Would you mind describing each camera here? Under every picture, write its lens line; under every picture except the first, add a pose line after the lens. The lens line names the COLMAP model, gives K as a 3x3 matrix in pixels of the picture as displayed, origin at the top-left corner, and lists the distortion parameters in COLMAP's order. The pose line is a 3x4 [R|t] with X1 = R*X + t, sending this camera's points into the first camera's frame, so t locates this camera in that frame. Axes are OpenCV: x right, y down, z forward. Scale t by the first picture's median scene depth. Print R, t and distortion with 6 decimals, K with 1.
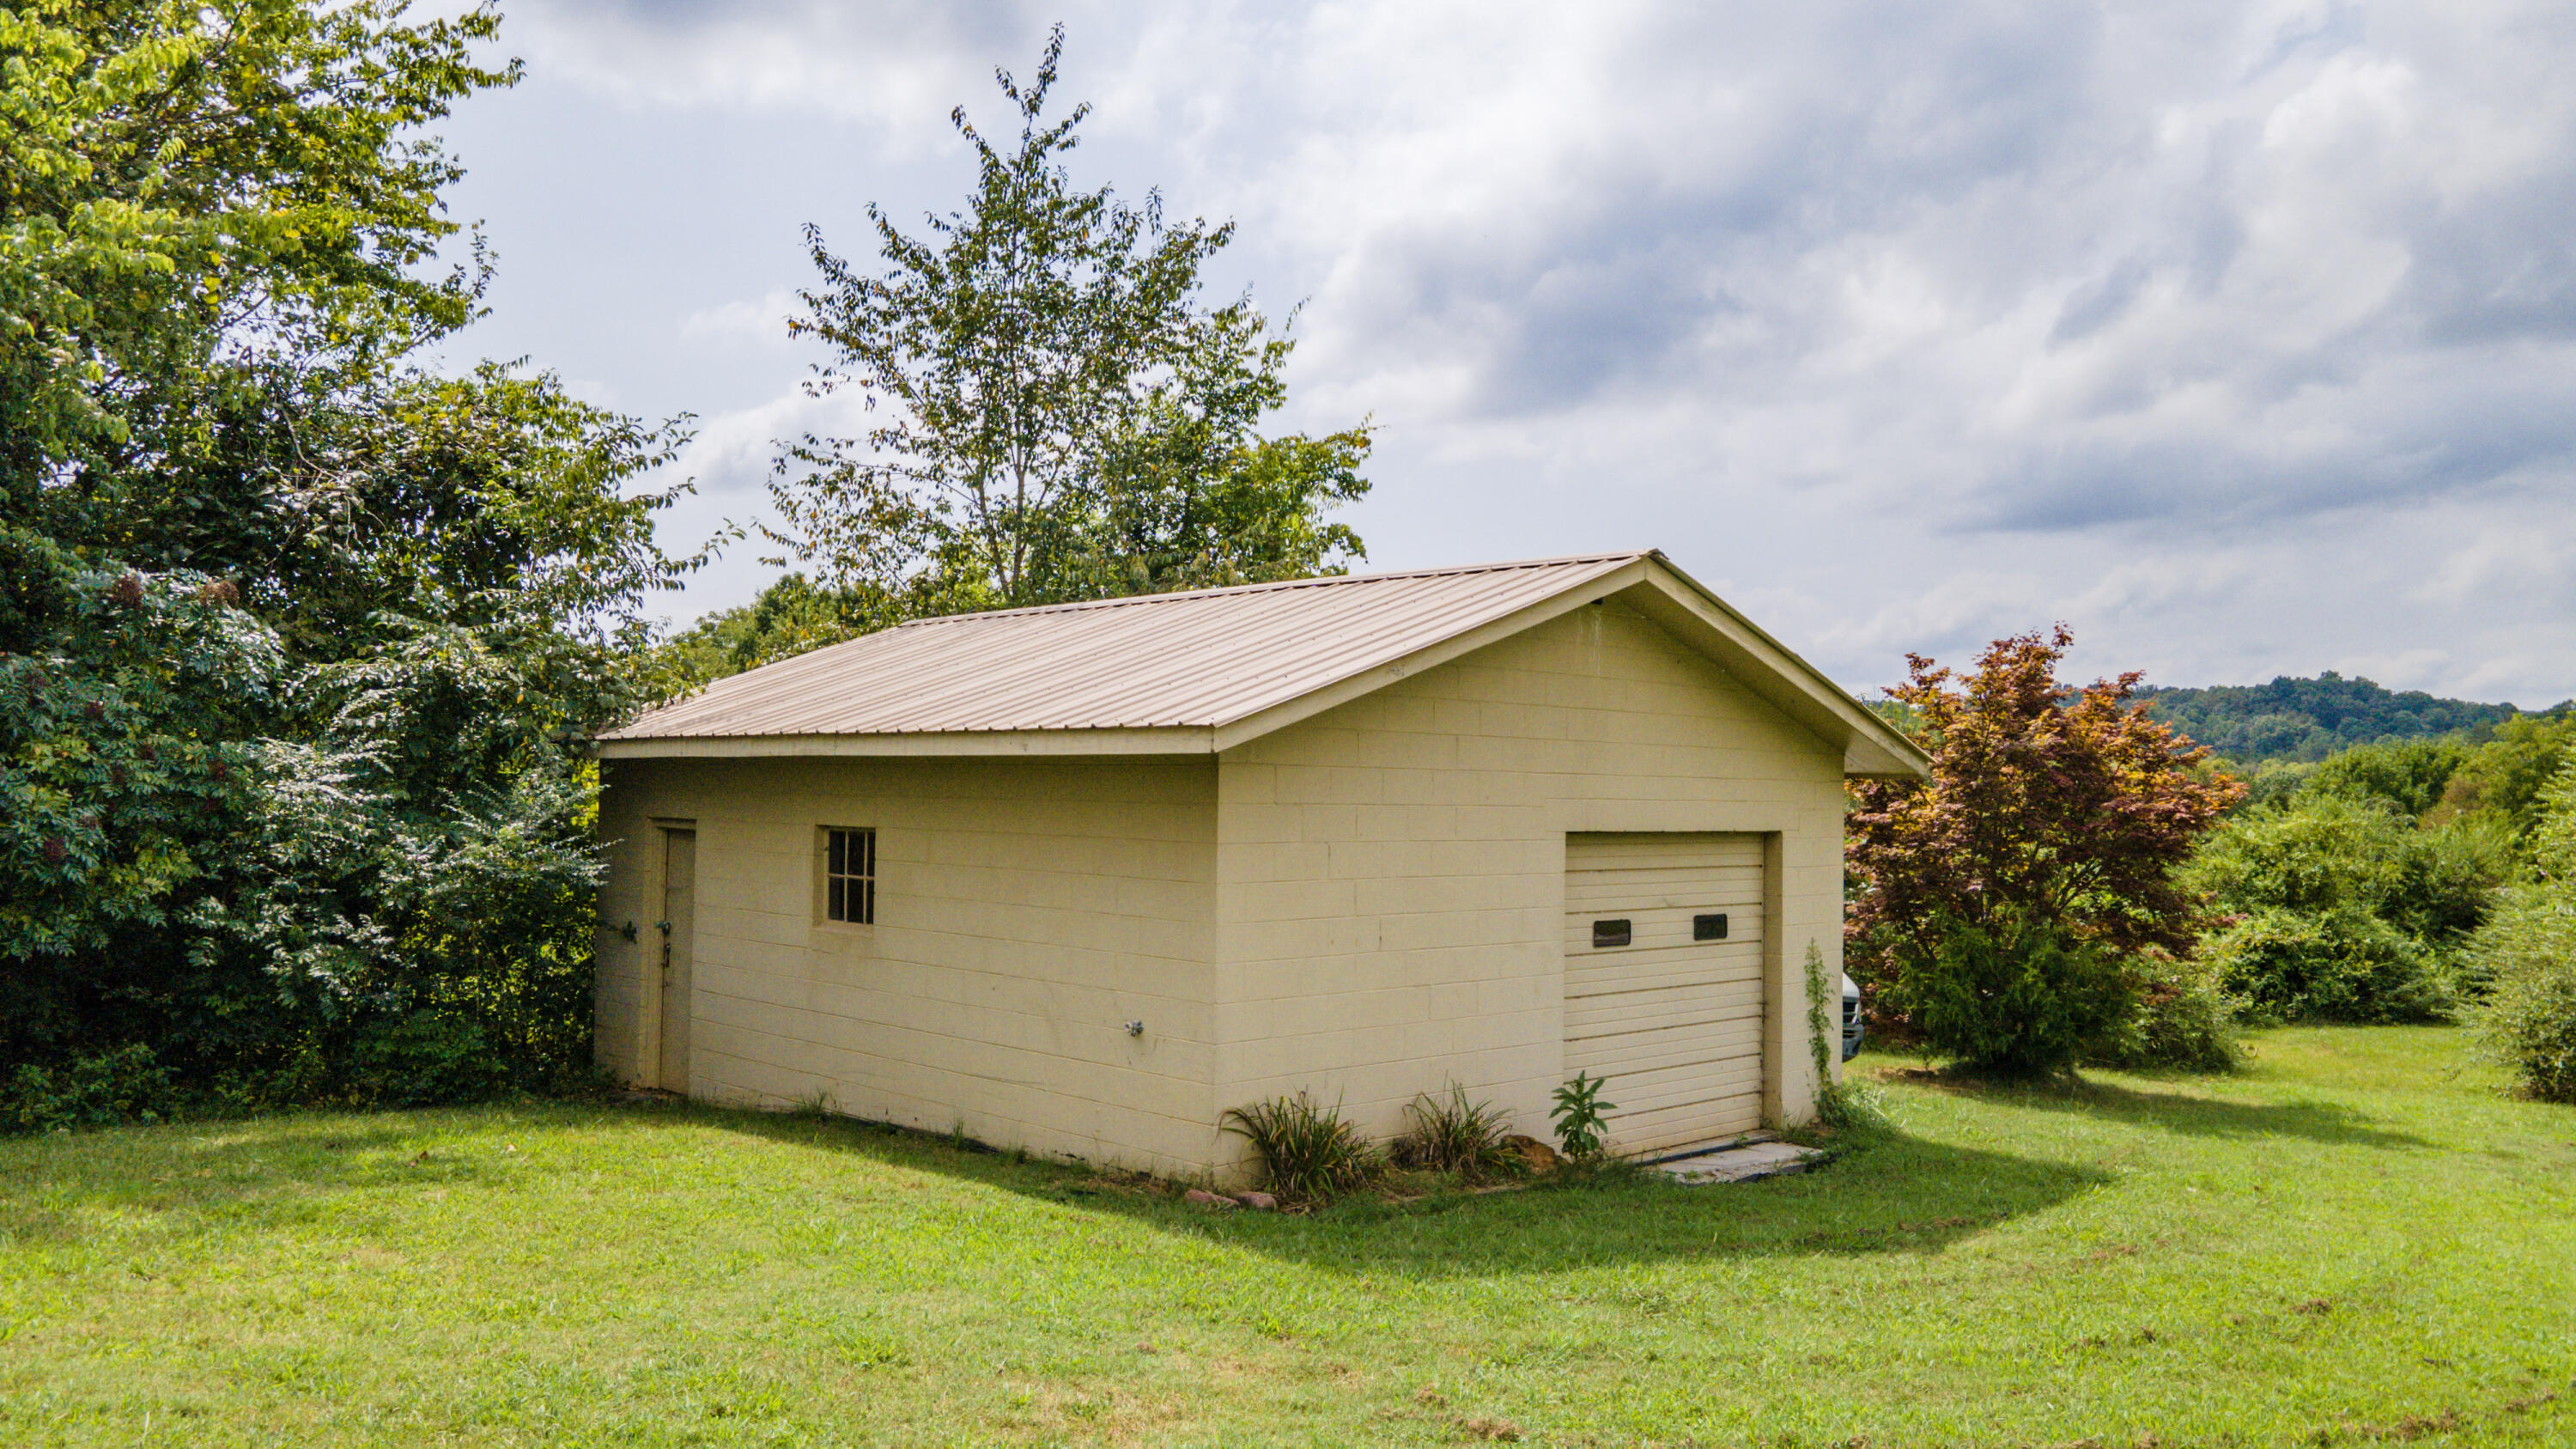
lens RADIAL K [[1902.8, 0, 1292.1], [0, 1902.8, 732.2], [0, 0, 1]] dist [0.048541, 0.002132]
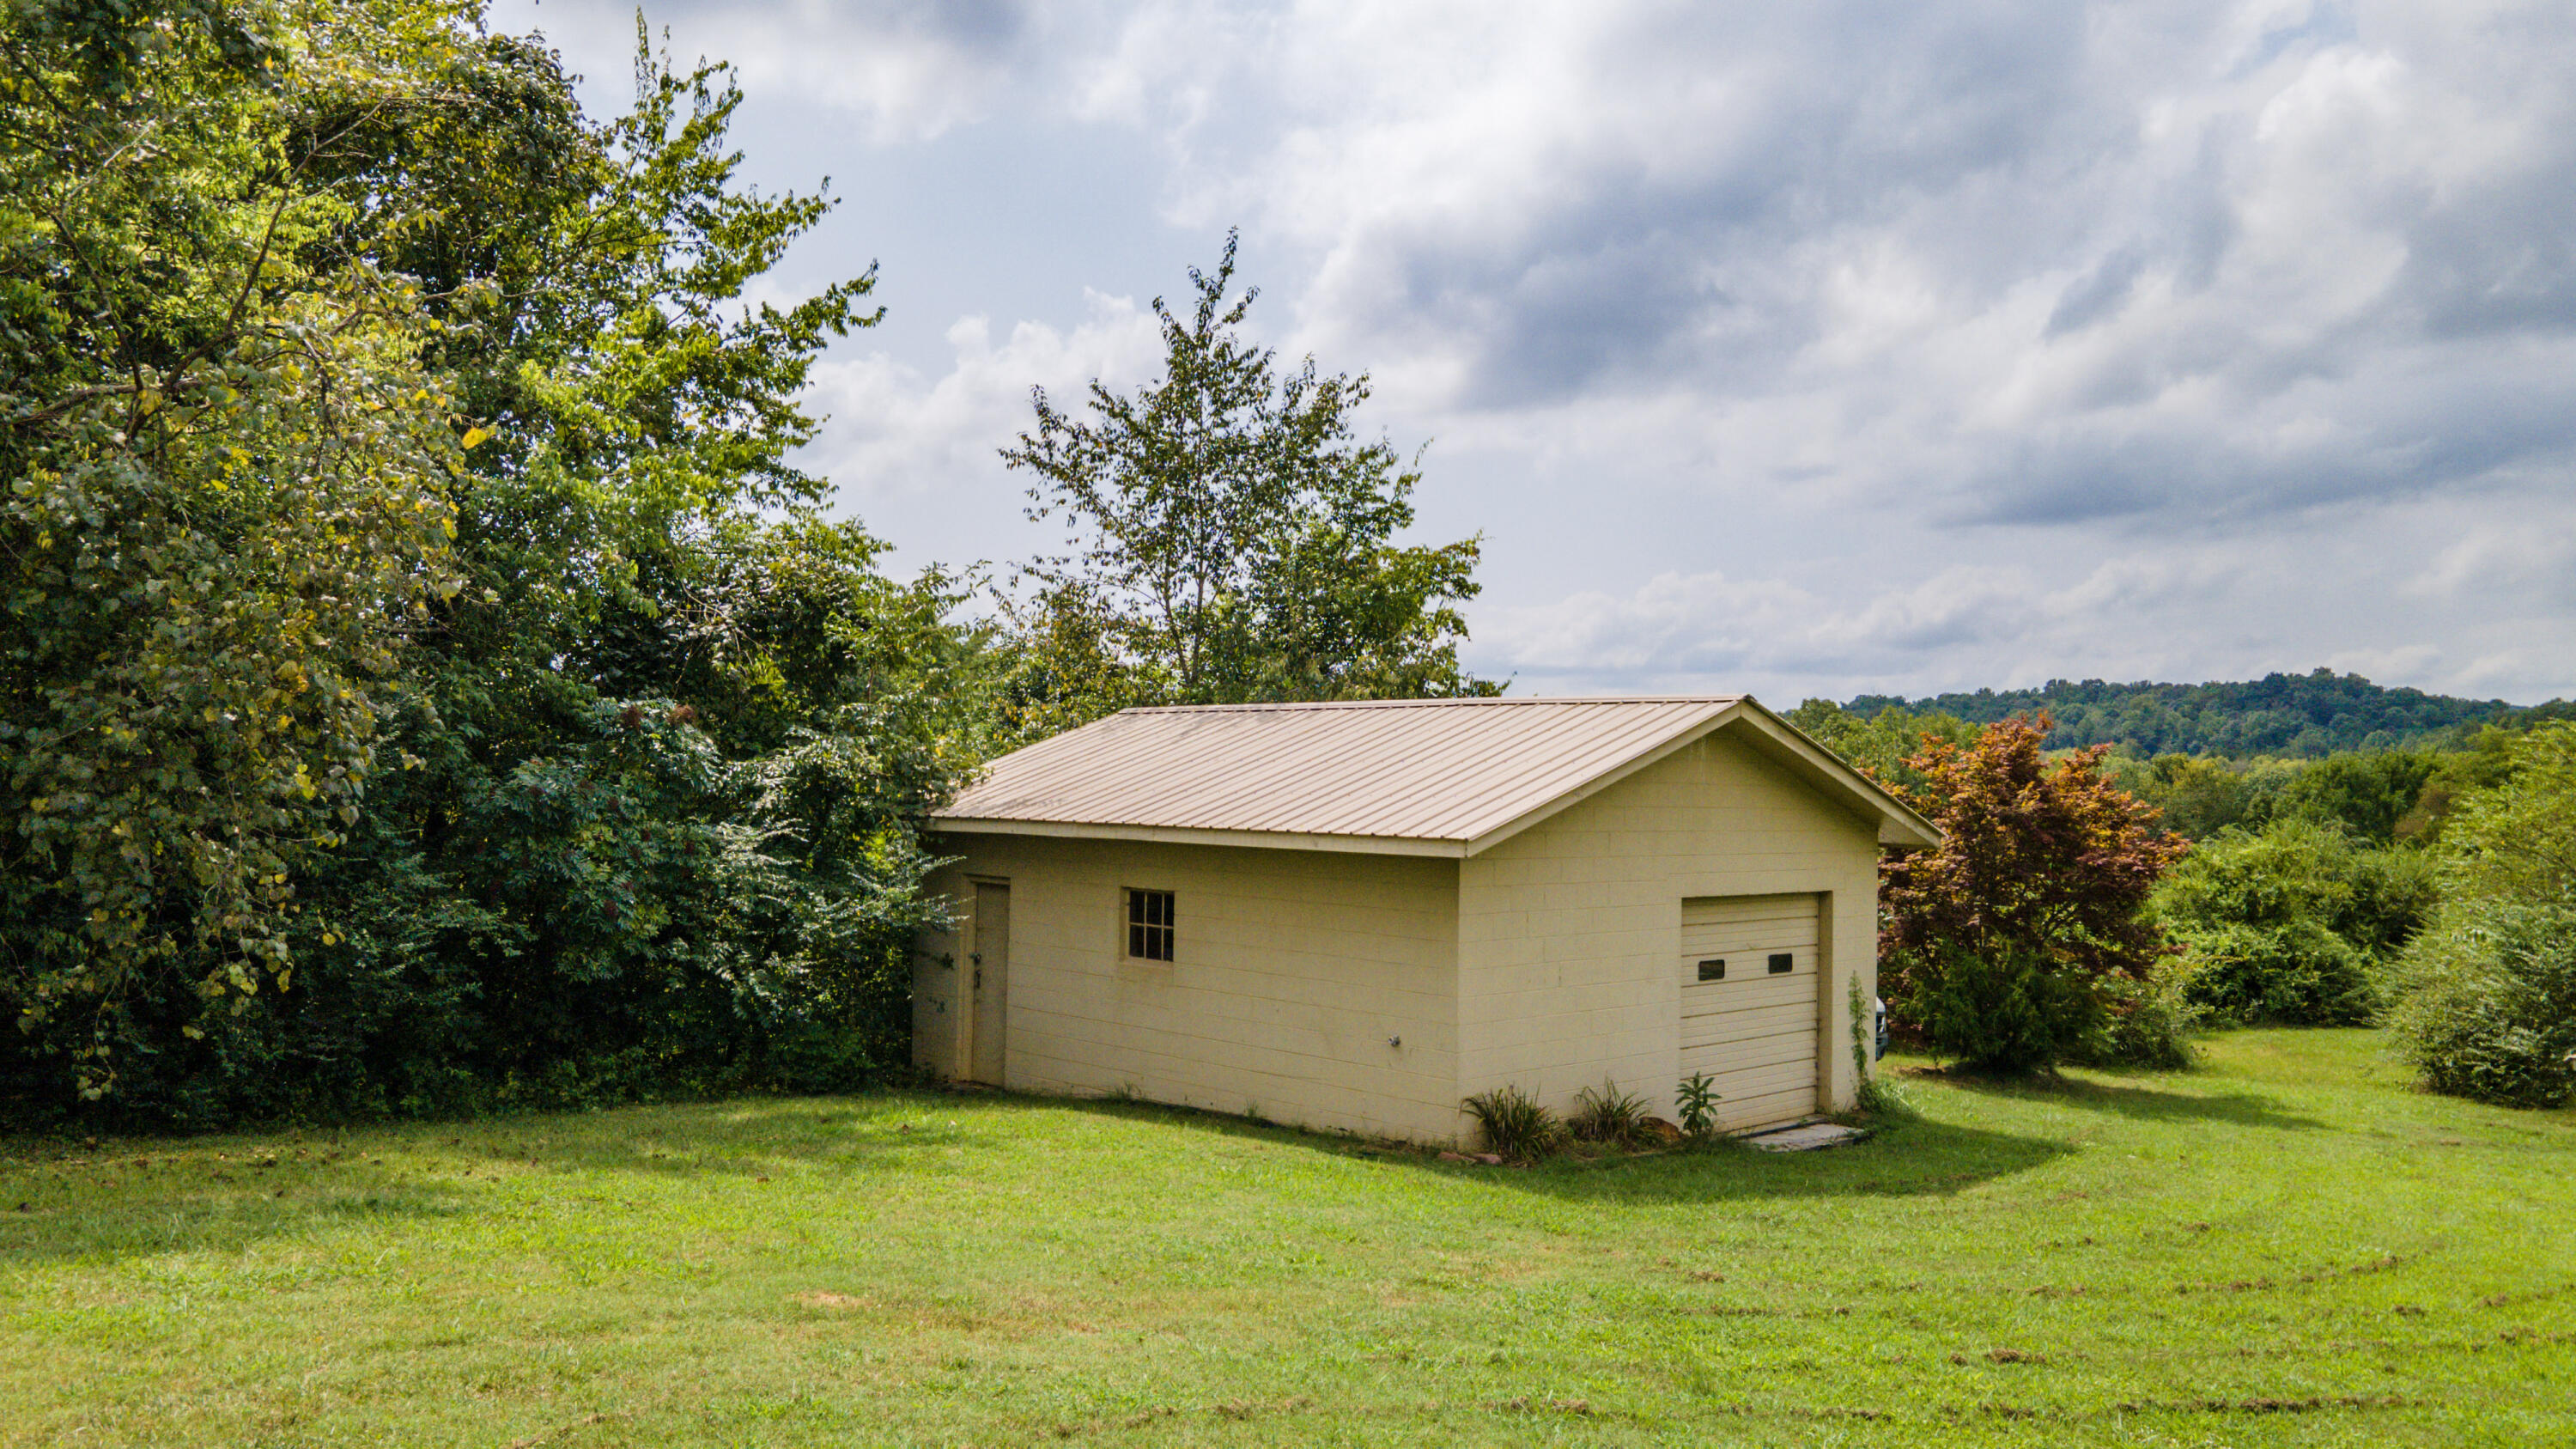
lens RADIAL K [[1902.8, 0, 1290.9], [0, 1902.8, 696.6], [0, 0, 1]] dist [0.048541, 0.002132]
pose [[0.999996, 0.001974, 0.002205, -0.118761], [-0.001943, 0.999898, -0.014131, -0.060996], [-0.002232, 0.014126, 0.999898, -0.322597]]
